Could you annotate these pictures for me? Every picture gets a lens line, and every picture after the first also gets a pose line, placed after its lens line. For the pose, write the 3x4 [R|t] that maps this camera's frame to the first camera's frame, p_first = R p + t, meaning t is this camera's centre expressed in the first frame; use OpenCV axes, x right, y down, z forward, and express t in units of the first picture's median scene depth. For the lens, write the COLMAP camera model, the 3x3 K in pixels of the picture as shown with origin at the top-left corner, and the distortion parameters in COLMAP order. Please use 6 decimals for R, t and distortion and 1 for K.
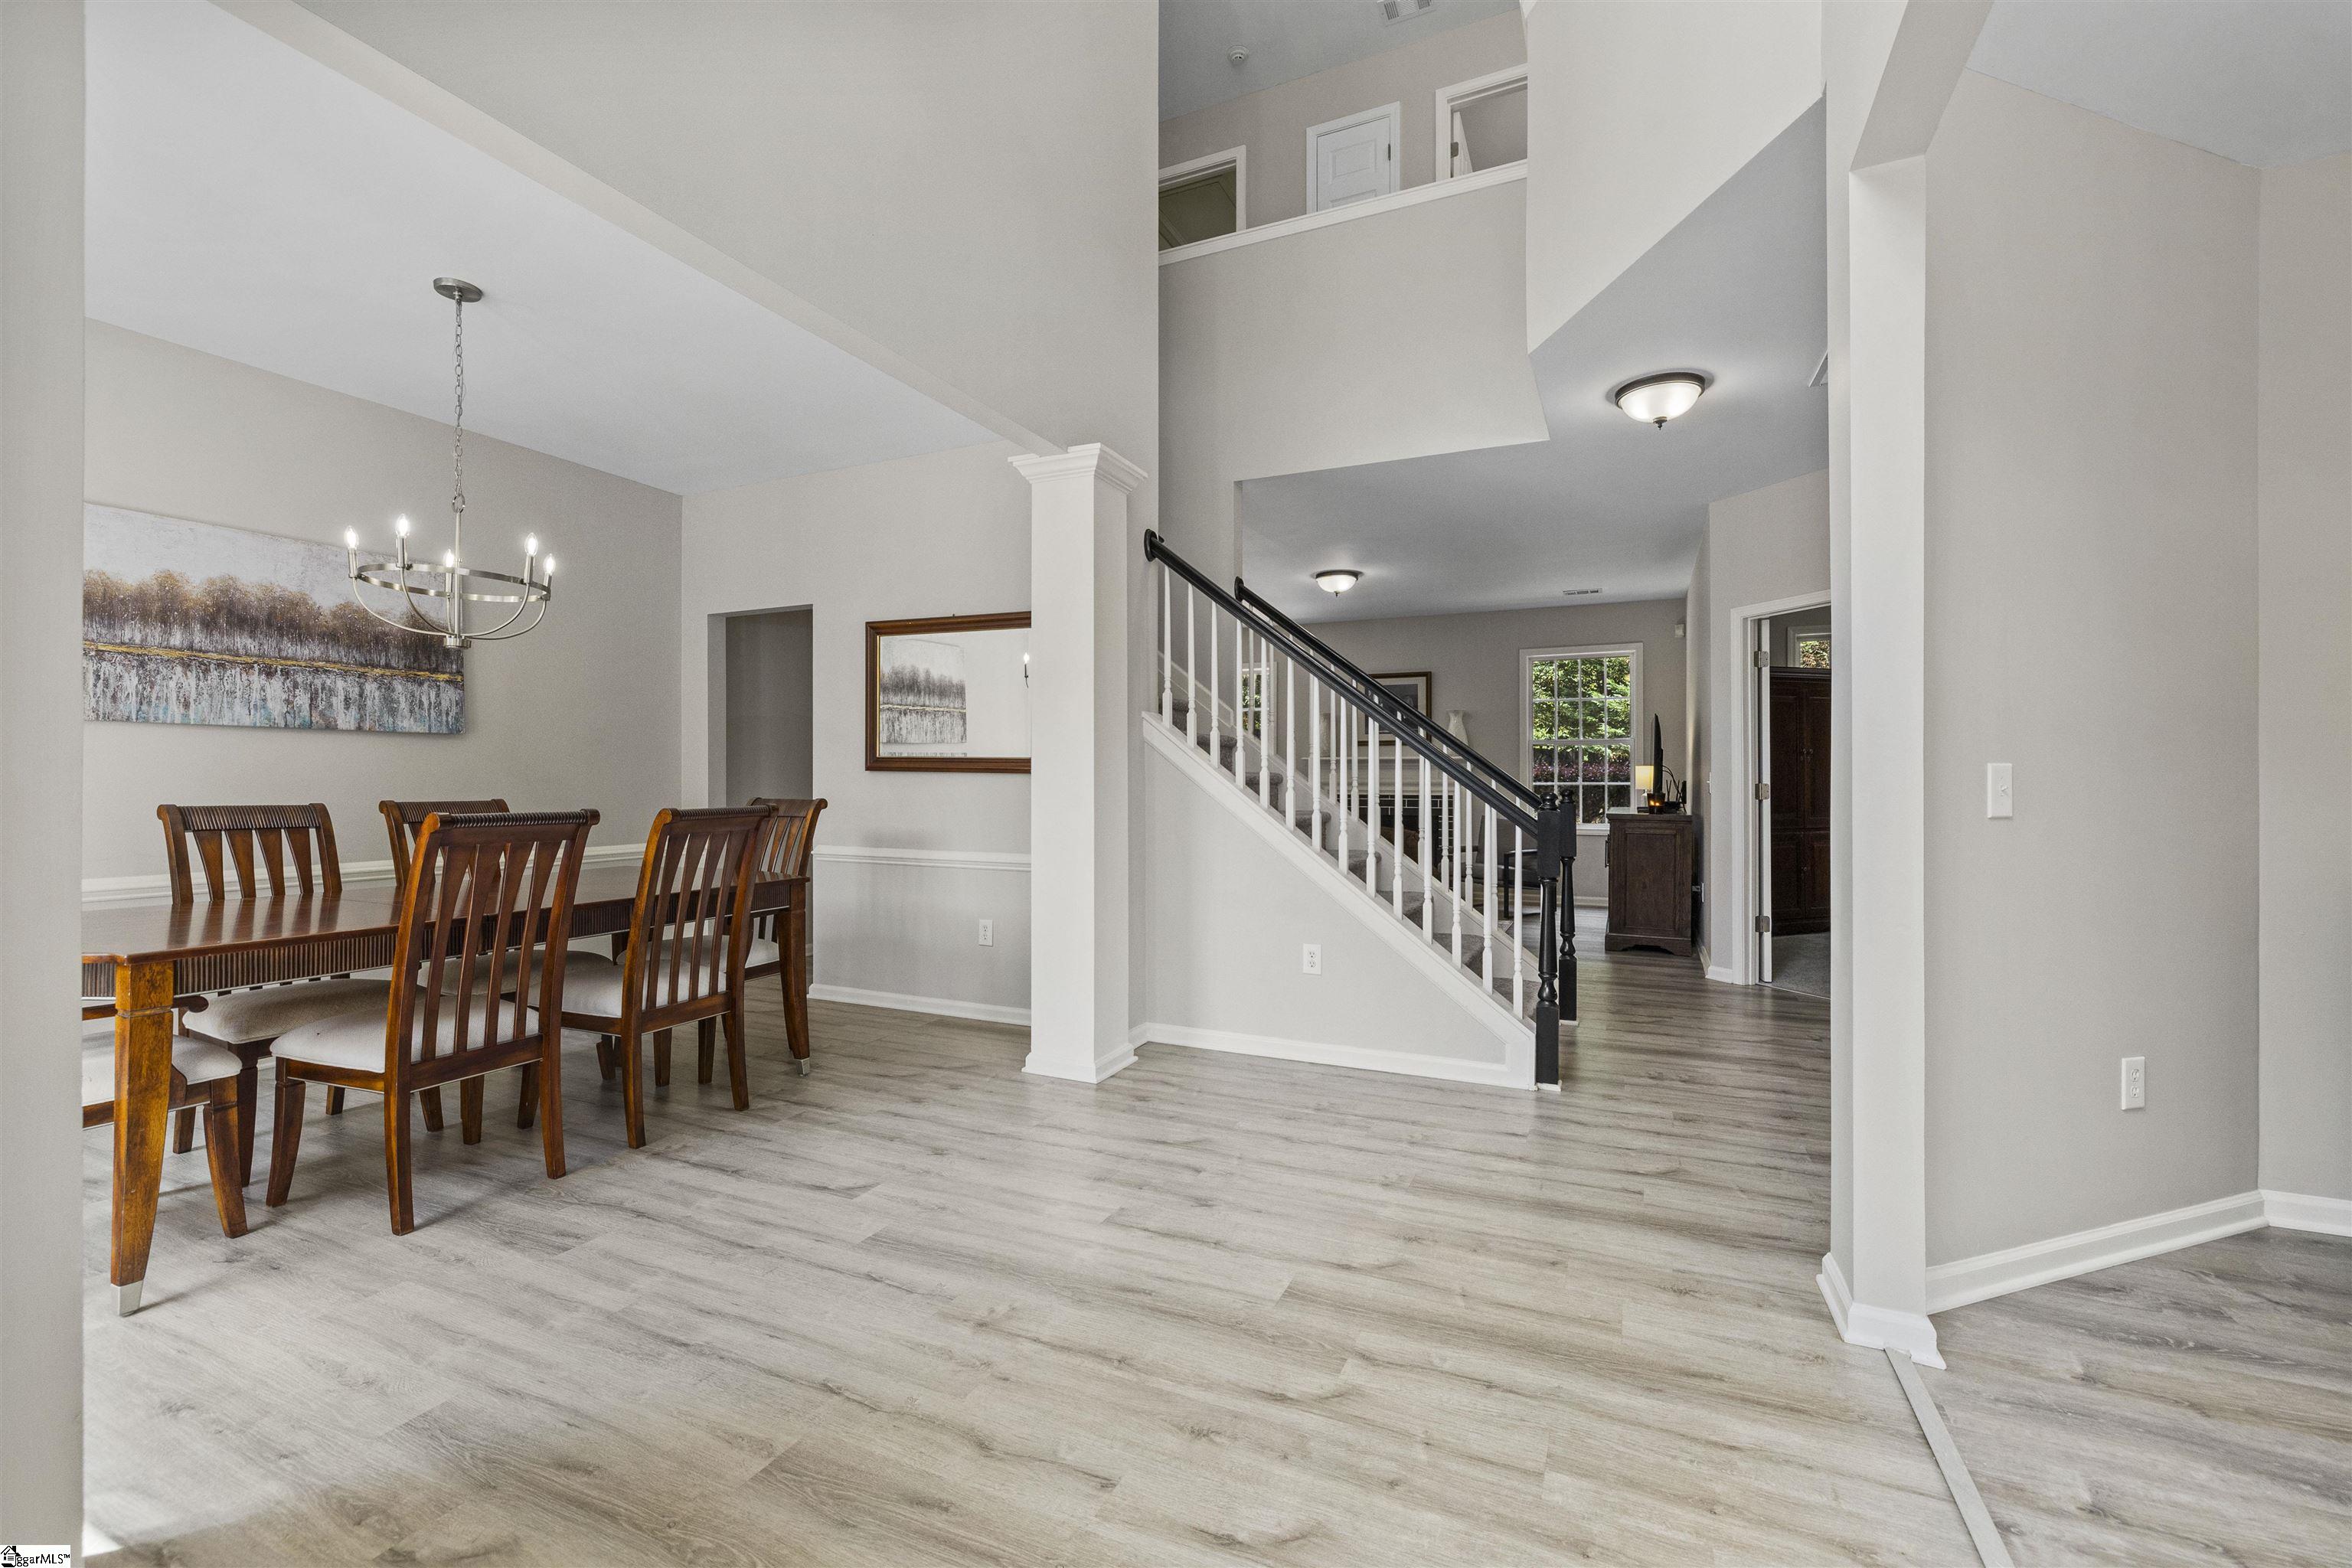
lens RADIAL K [[978.0, 0, 1173.7], [0, 978.0, 794.2], [0, 0, 1]] dist [0.000821, -0.000511]
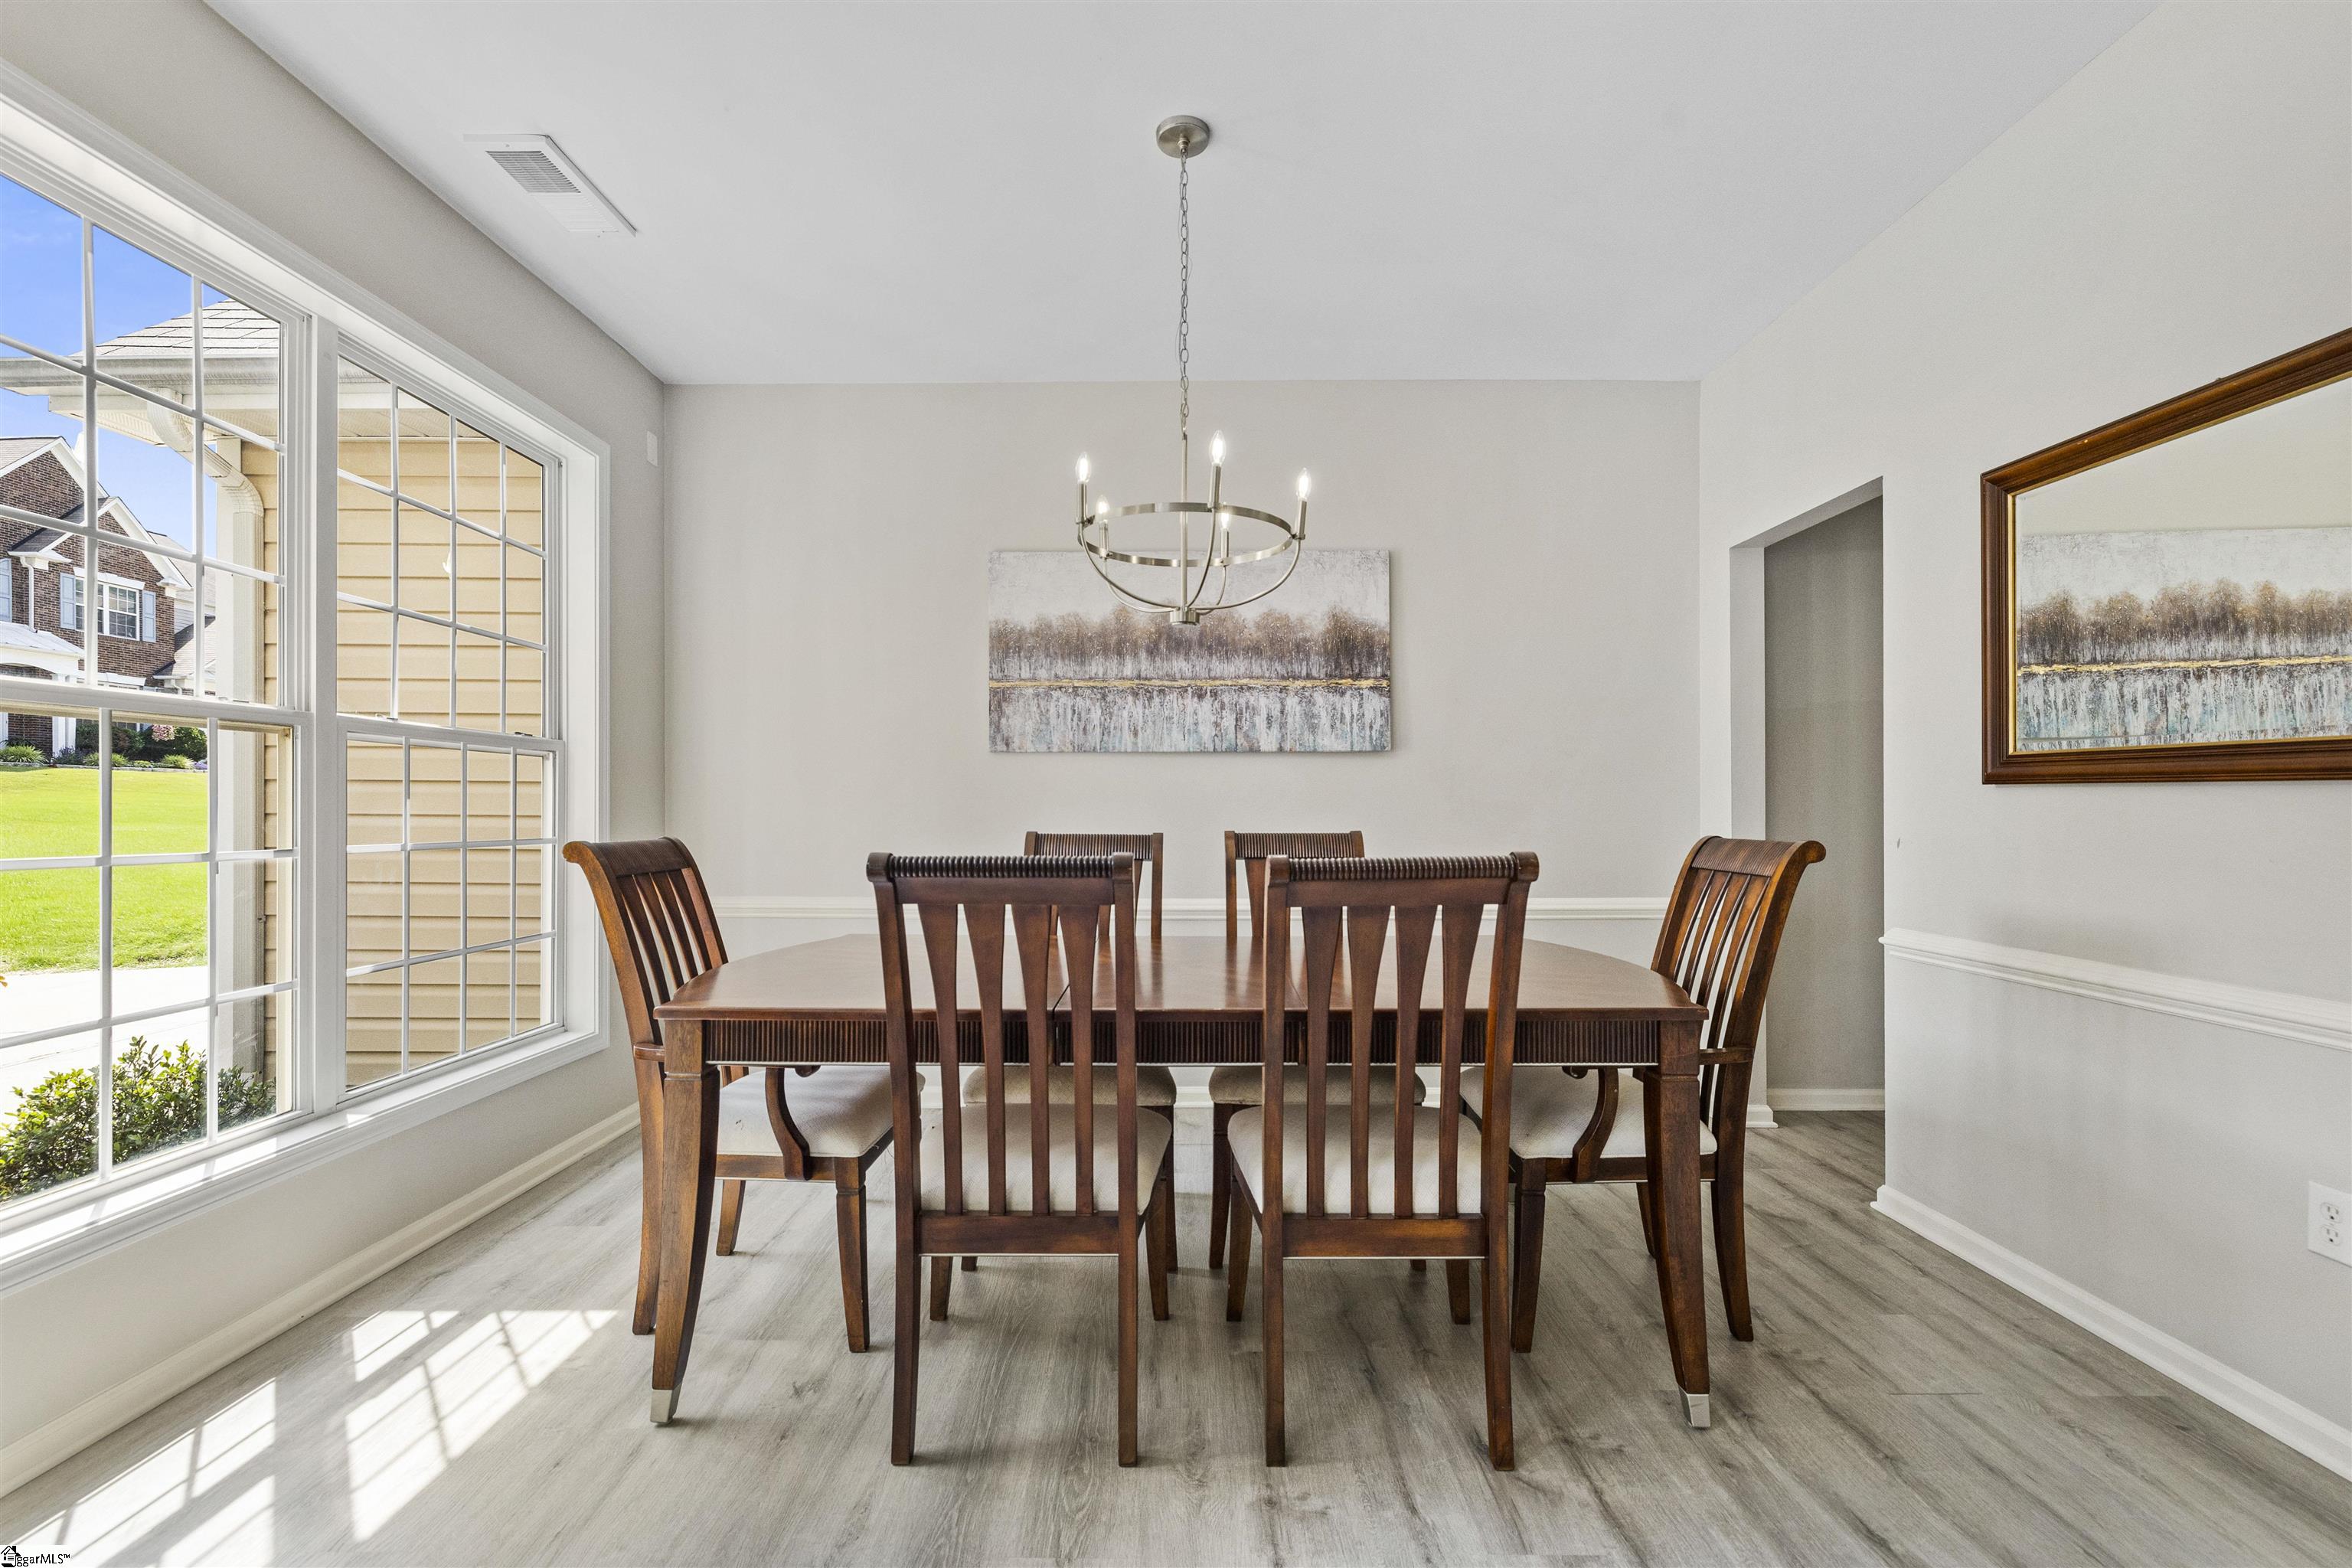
lens RADIAL K [[1016.6, 0, 1168.4], [0, 1016.6, 807.7], [0, 0, 1]] dist [-0.003176, -0.000470]
pose [[0.416609, -0.004678, -0.909074, -0.039777], [-0.012732, 0.999859, -0.010980, -0.003292], [0.908997, 0.016149, 0.416491, 0.591736]]
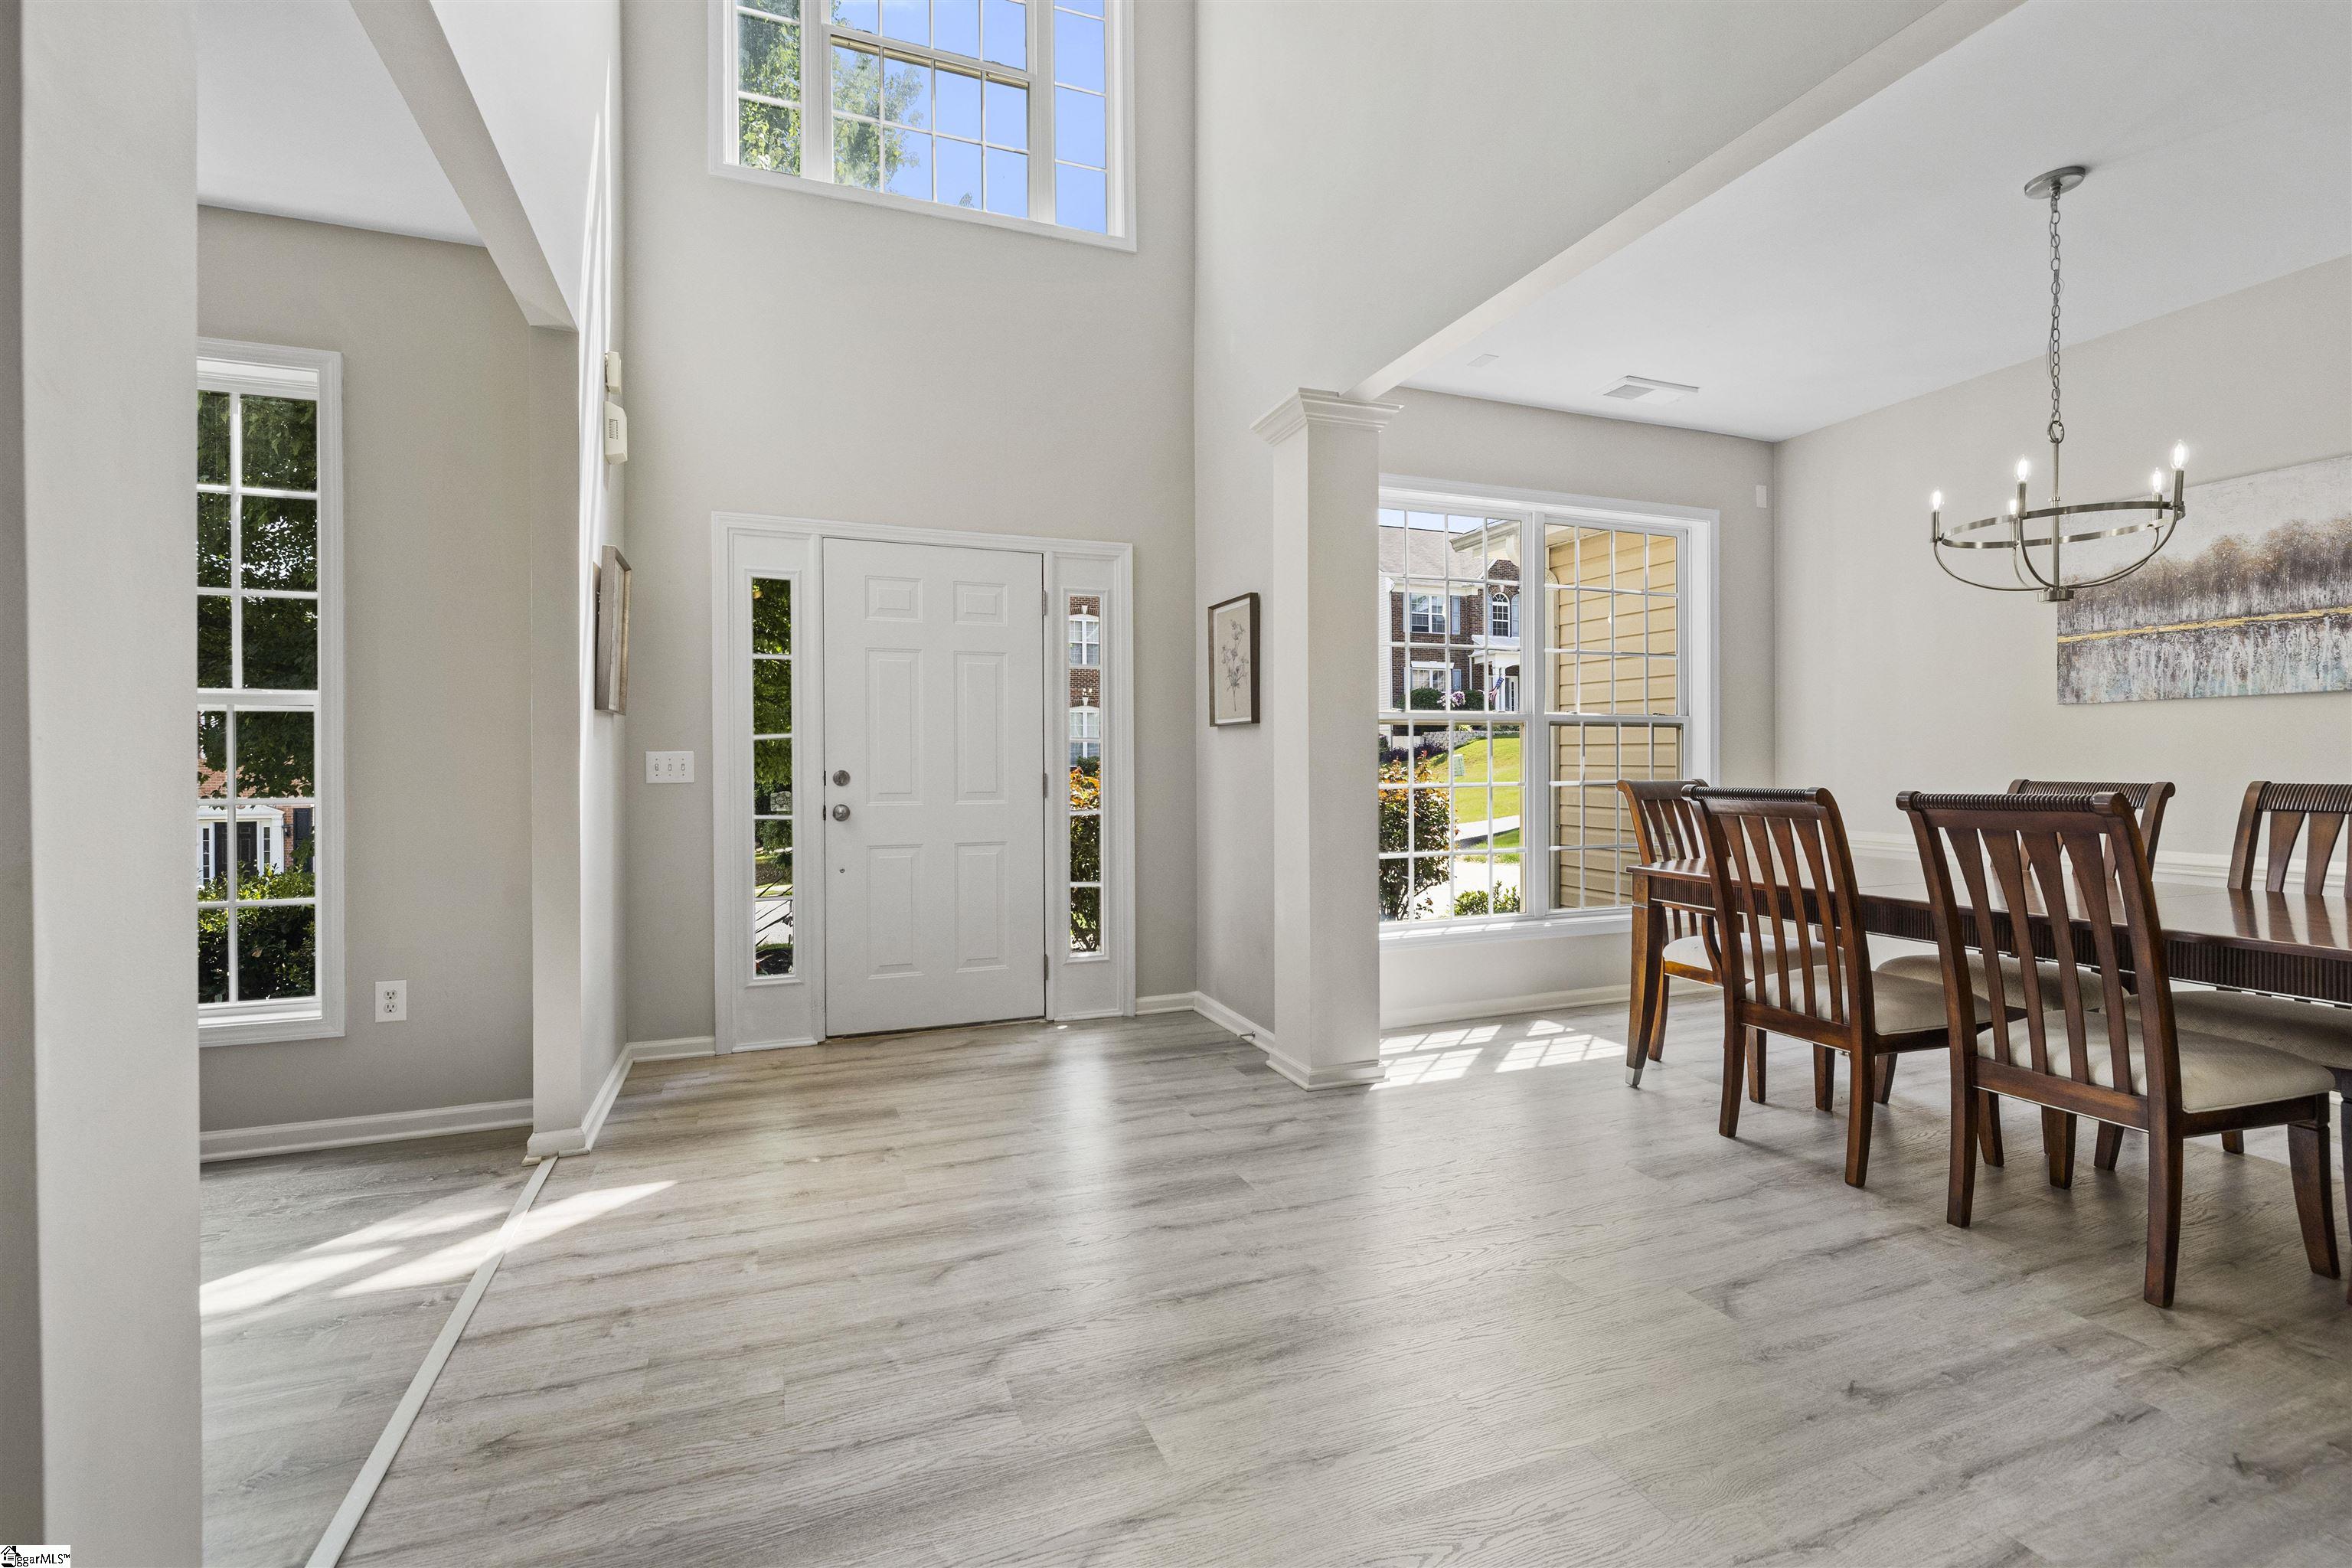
lens RADIAL K [[1016.6, 0, 1161.4], [0, 1016.6, 792.5], [0, 0, 1]] dist [-0.003176, -0.000470]
pose [[-0.695994, 0.020805, -0.717746, 0.397464], [-0.006087, 0.999373, 0.034871, -0.007269], [0.718022, 0.028639, -0.695431, 0.929794]]
